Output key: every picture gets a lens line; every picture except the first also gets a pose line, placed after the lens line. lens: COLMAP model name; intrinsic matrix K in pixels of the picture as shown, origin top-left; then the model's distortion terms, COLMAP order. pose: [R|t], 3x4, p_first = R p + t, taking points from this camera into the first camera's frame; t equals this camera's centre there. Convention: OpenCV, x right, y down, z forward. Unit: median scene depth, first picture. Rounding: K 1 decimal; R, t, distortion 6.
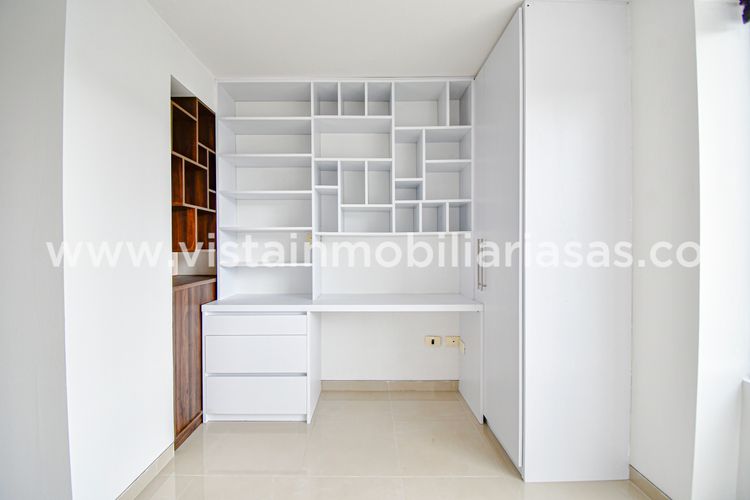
lens RADIAL K [[330.0, 0, 363.9], [0, 330.0, 251.7], [0, 0, 1]] dist [0.022024, -0.024036]
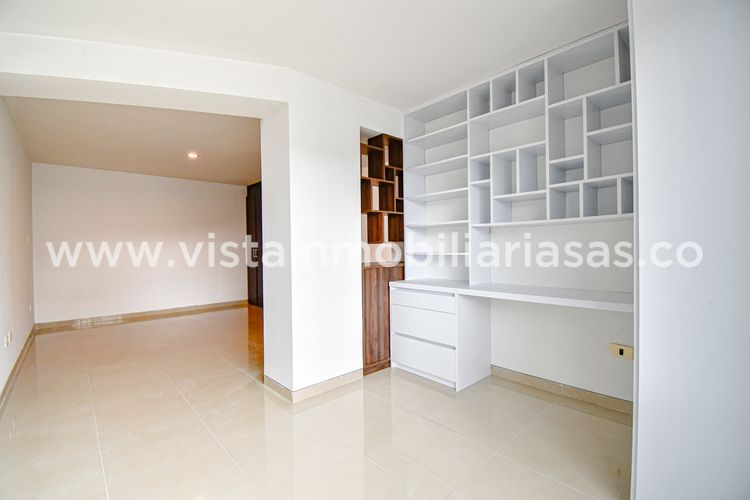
lens RADIAL K [[330.0, 0, 363.9], [0, 330.0, 251.7], [0, 0, 1]] dist [0.022024, -0.024036]
pose [[0.671160, 0.003665, -0.741303, 0.436581], [0.002377, 0.999972, 0.007096, 0.023631], [0.741309, -0.006525, 0.671132, -0.007068]]
